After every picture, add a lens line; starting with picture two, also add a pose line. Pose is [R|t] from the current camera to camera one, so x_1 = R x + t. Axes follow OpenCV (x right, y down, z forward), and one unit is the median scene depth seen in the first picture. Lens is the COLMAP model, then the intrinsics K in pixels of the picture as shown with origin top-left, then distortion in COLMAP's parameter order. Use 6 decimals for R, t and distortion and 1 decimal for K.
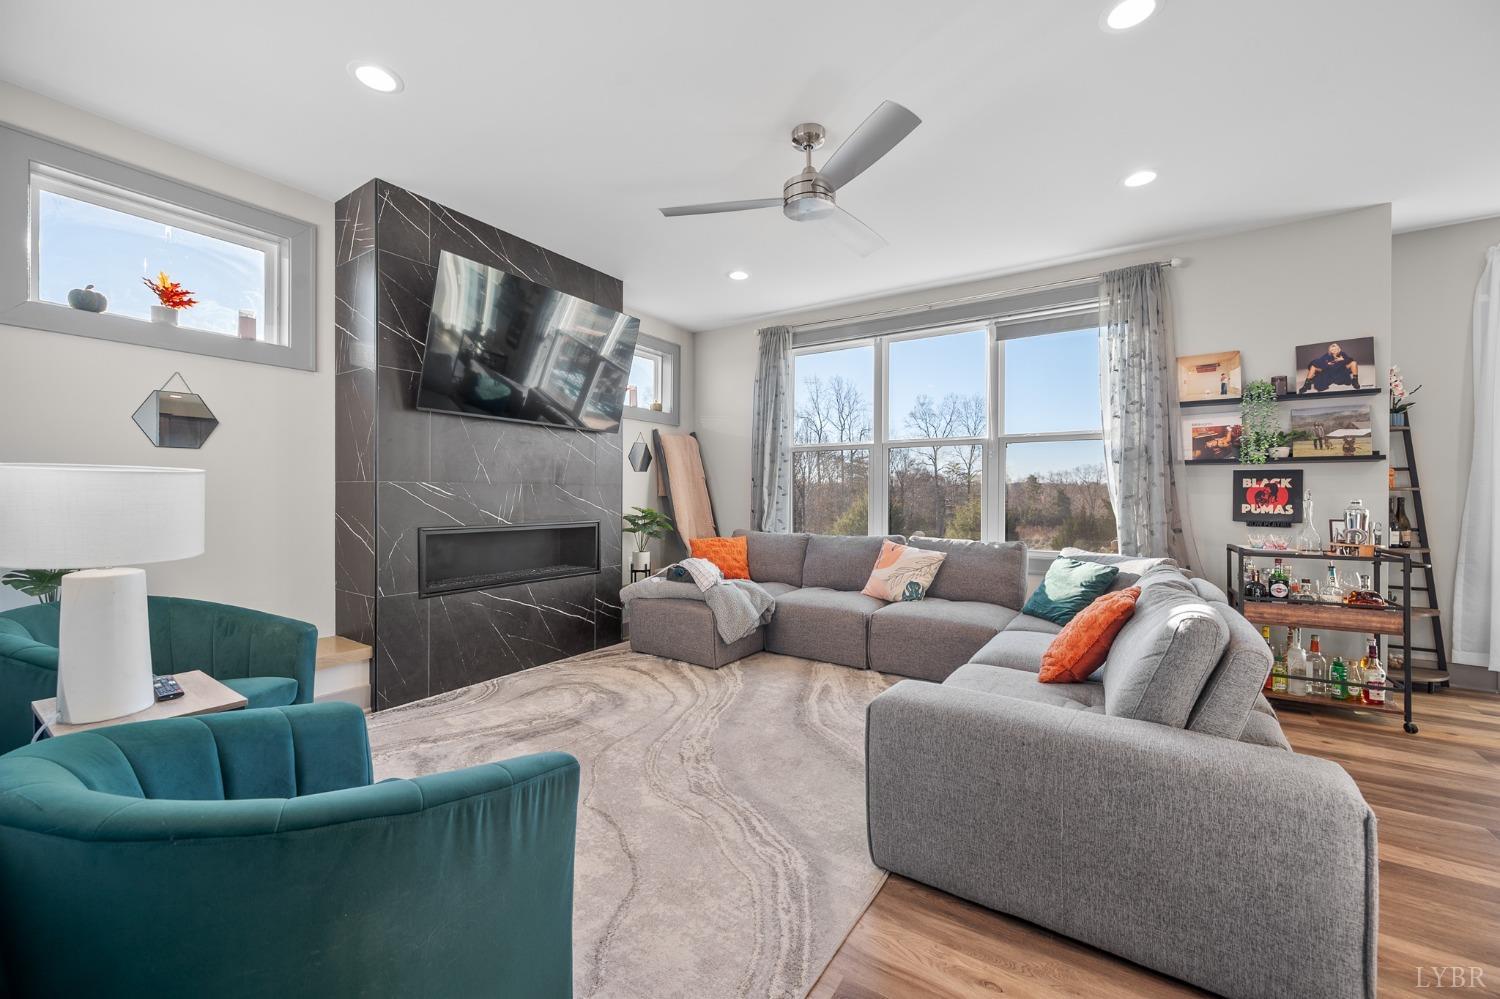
lens RADIAL K [[592.0, 0, 751.4], [0, 592.0, 497.5], [0, 0, 1]] dist [0.000126, -0.000082]
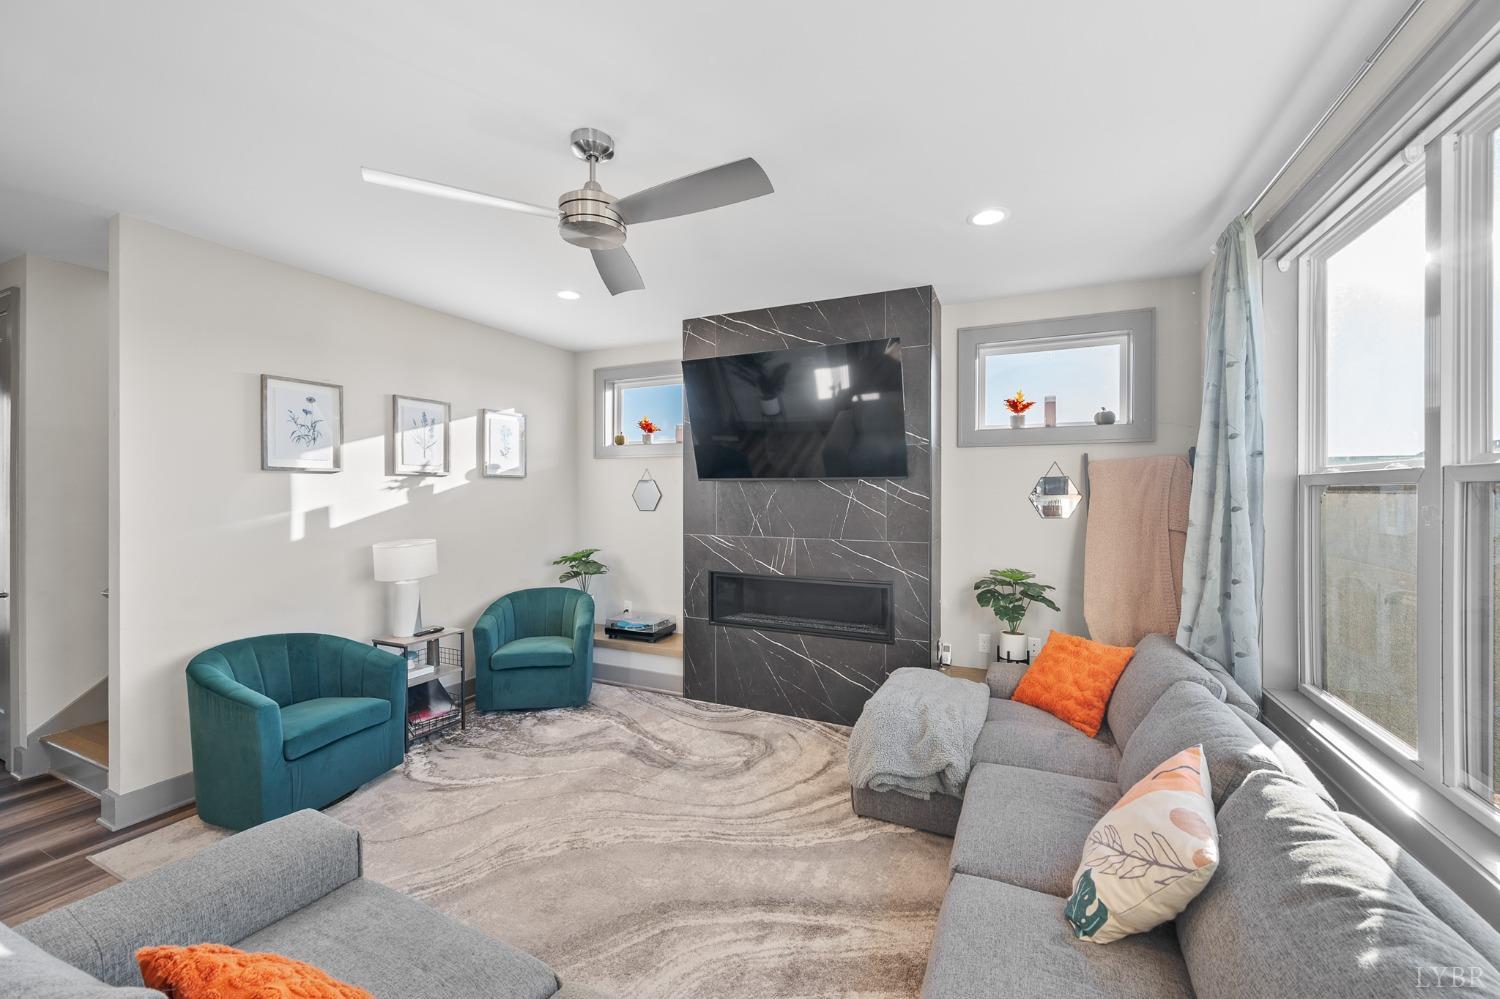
lens RADIAL K [[592.0, 0, 751.3], [0, 592.0, 495.1], [0, 0, 1]] dist [0.000126, -0.000082]
pose [[0.149509, -0.000537, -0.988760, 0.724524], [-0.010088, 0.999947, -0.002069, -0.109273], [0.988709, 0.010284, 0.149496, 0.875951]]
